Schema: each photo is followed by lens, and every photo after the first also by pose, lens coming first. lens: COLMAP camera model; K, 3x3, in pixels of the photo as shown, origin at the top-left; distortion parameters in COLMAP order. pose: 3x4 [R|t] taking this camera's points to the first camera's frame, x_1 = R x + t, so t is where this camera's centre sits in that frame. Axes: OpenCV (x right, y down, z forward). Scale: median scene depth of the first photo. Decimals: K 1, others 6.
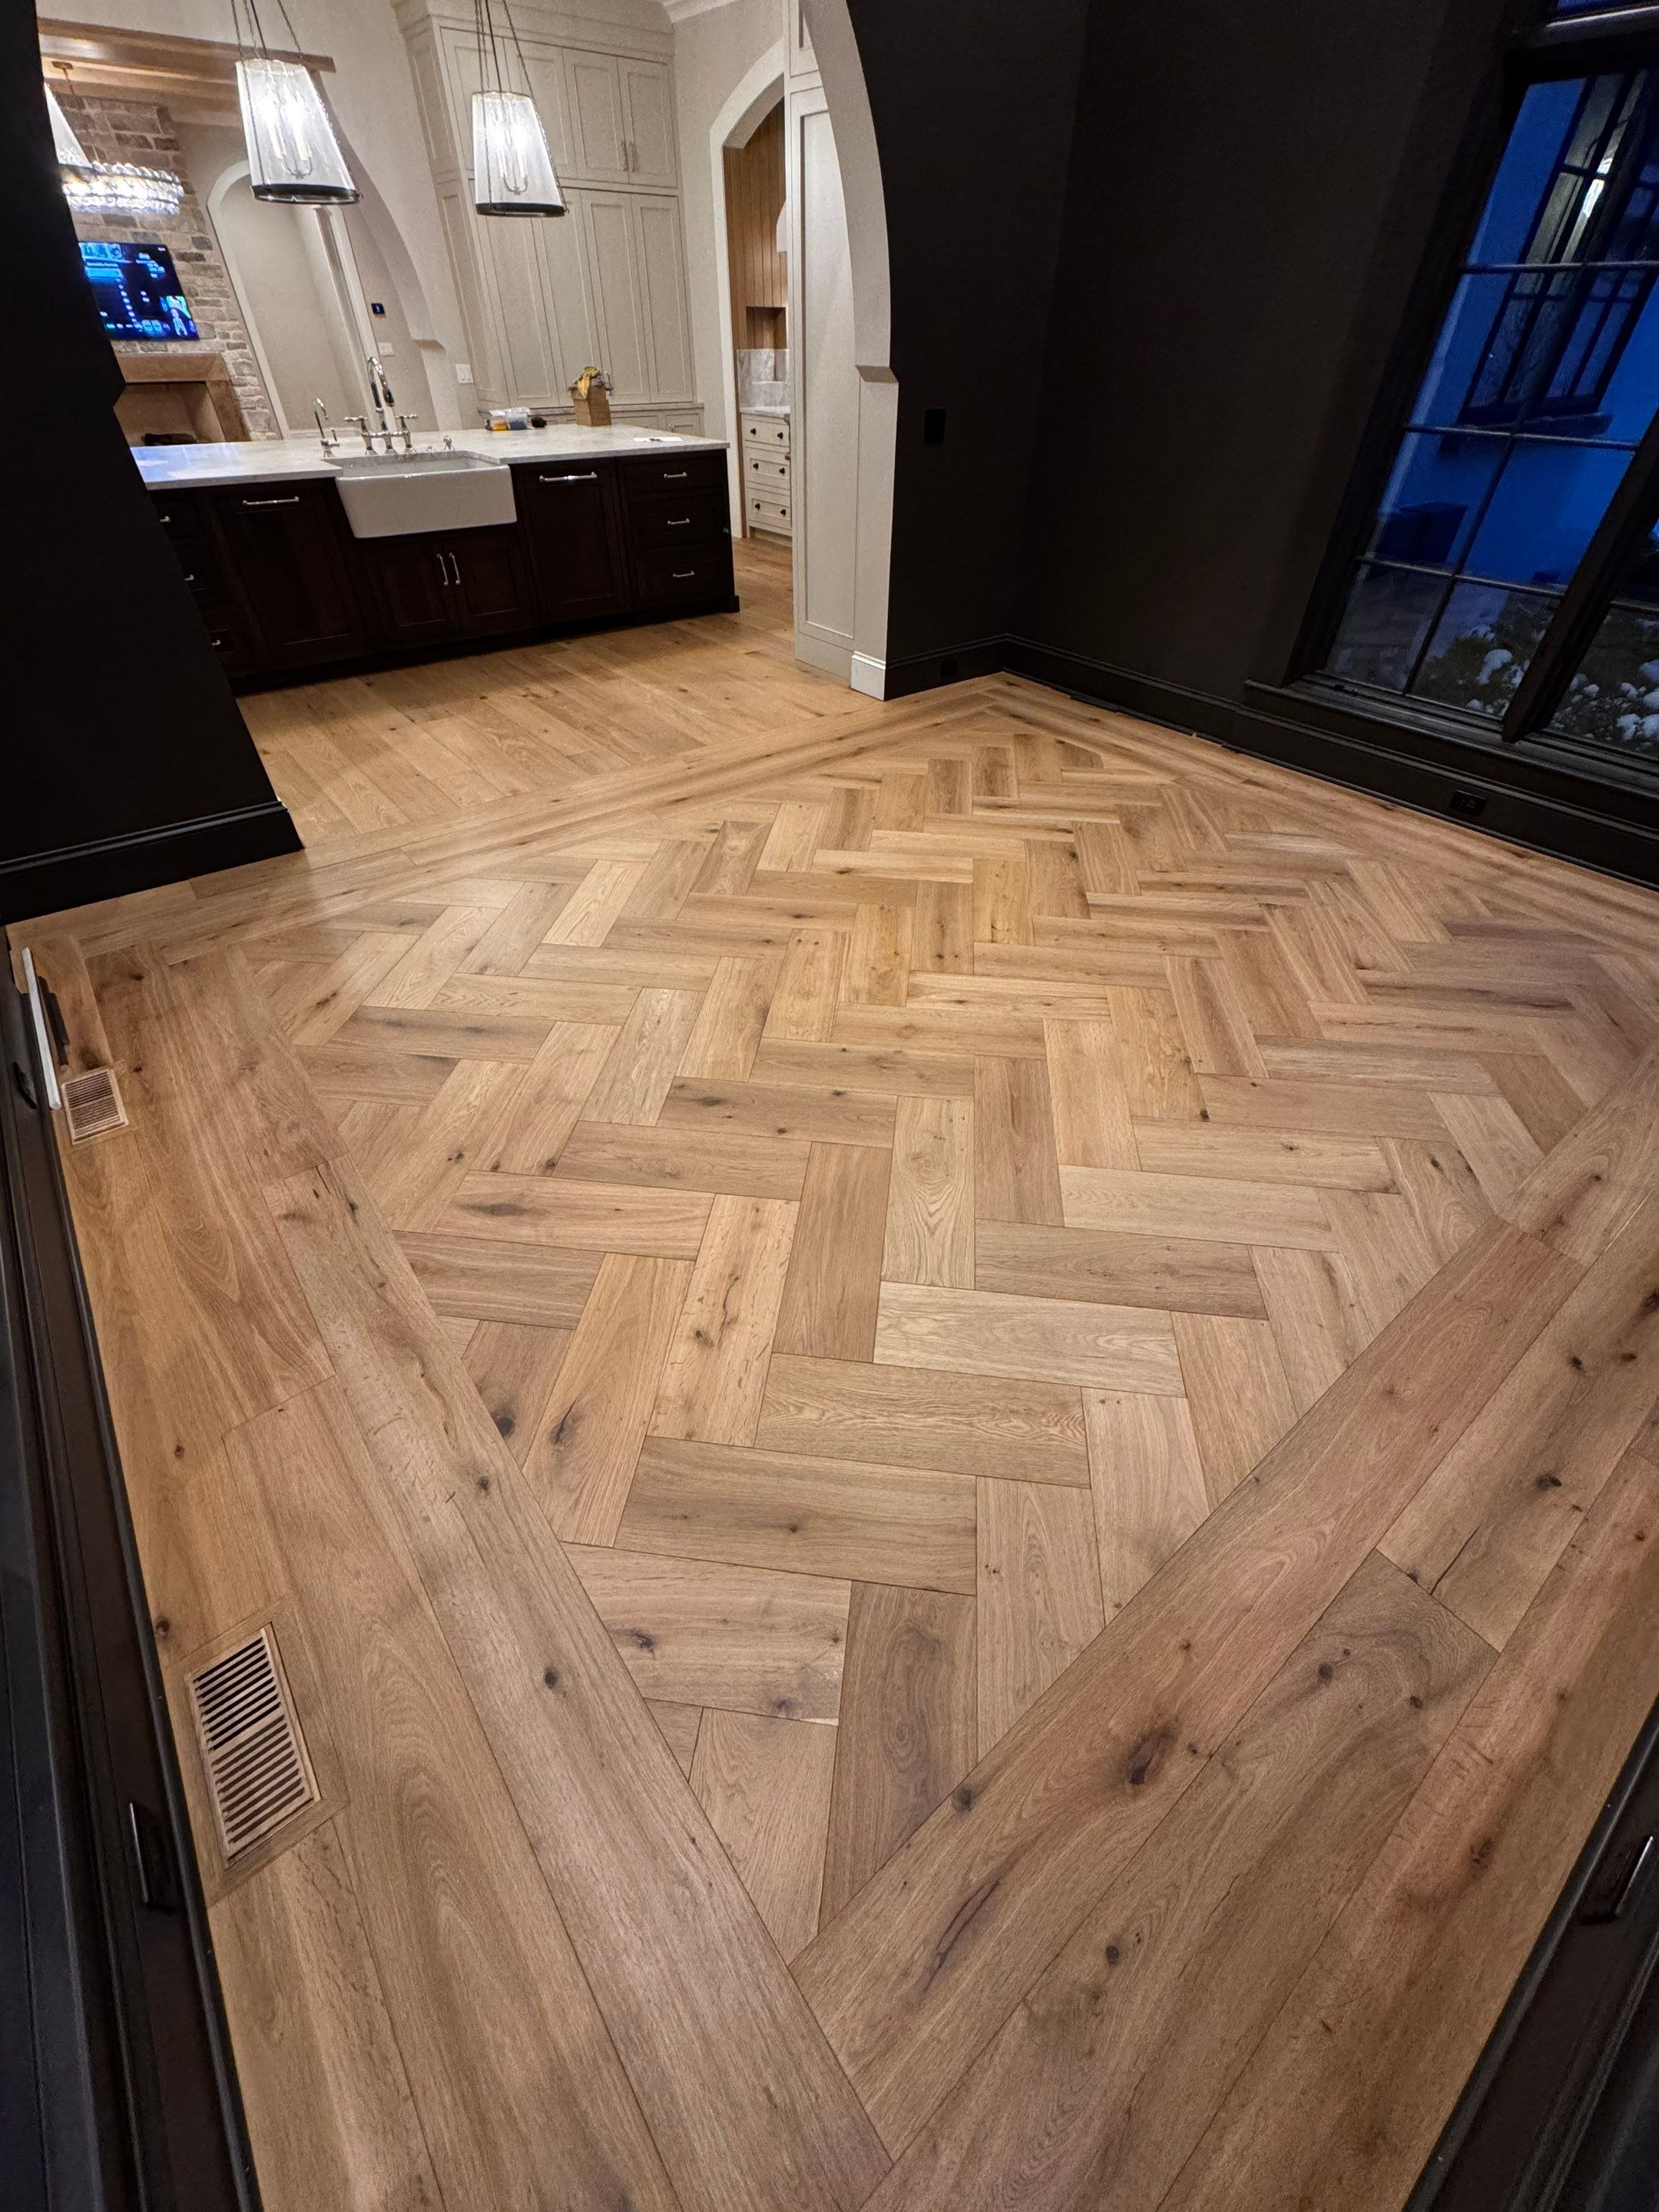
lens RADIAL K [[854.2, 0, 821.7], [0, 854.2, 1139.2], [0, 0, 1]] dist [-0.002934, 0.000056]
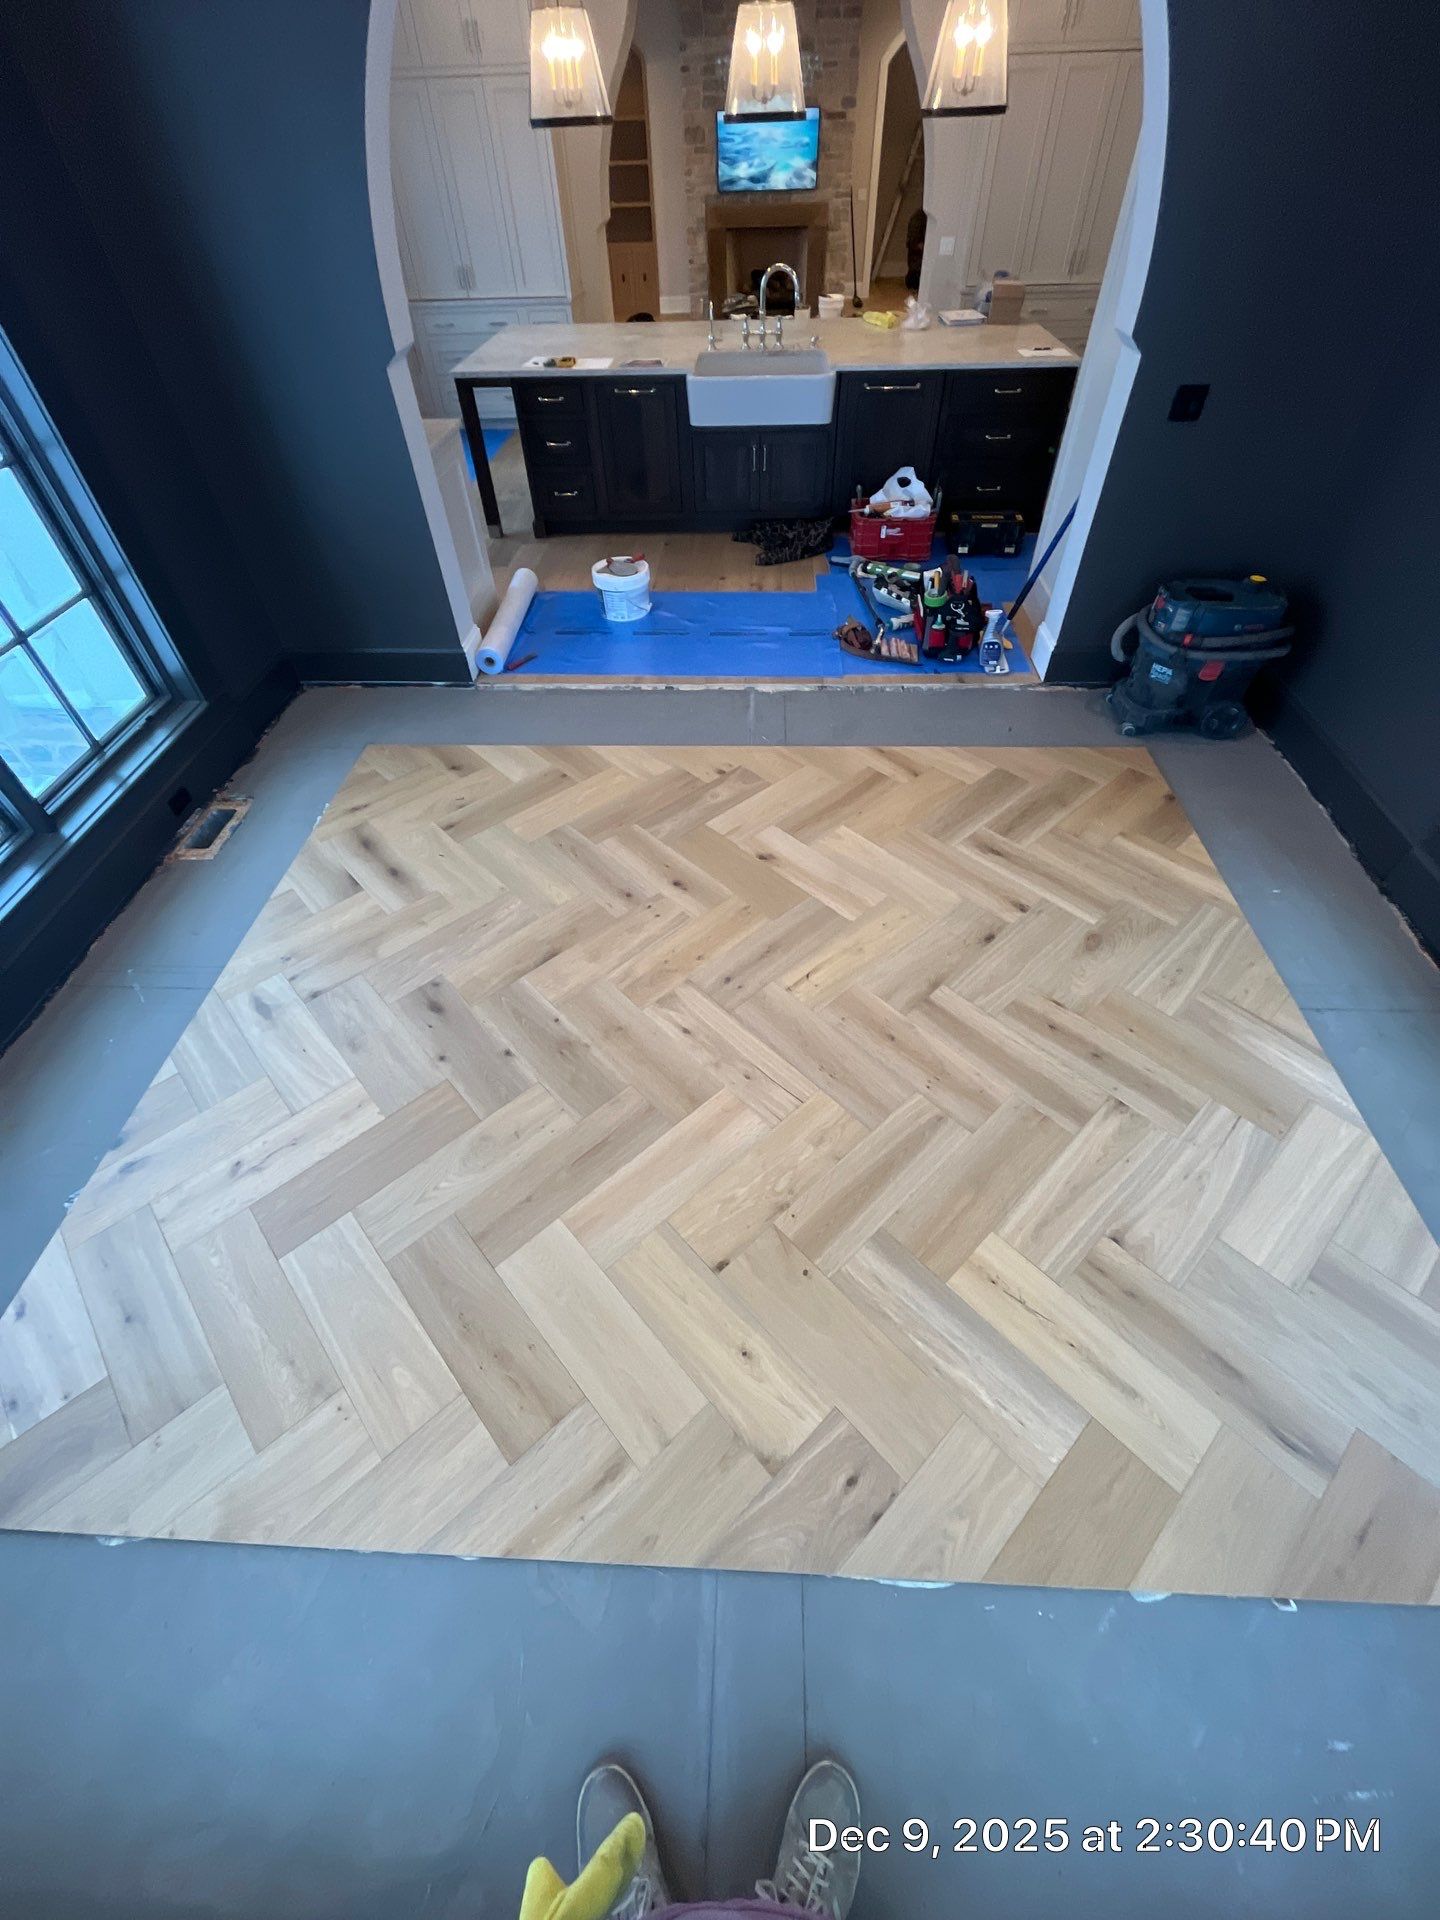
lens RADIAL K [[741.5, 0, 713.3], [0, 741.5, 988.8], [0, 0, 1]] dist [-0.002934, 0.000056]
pose [[0.758769, 0.478757, -0.441657, 0.544196], [-0.429885, 0.877484, 0.212651, -0.397206], [0.489356, 0.028509, 0.871618, 0.197948]]
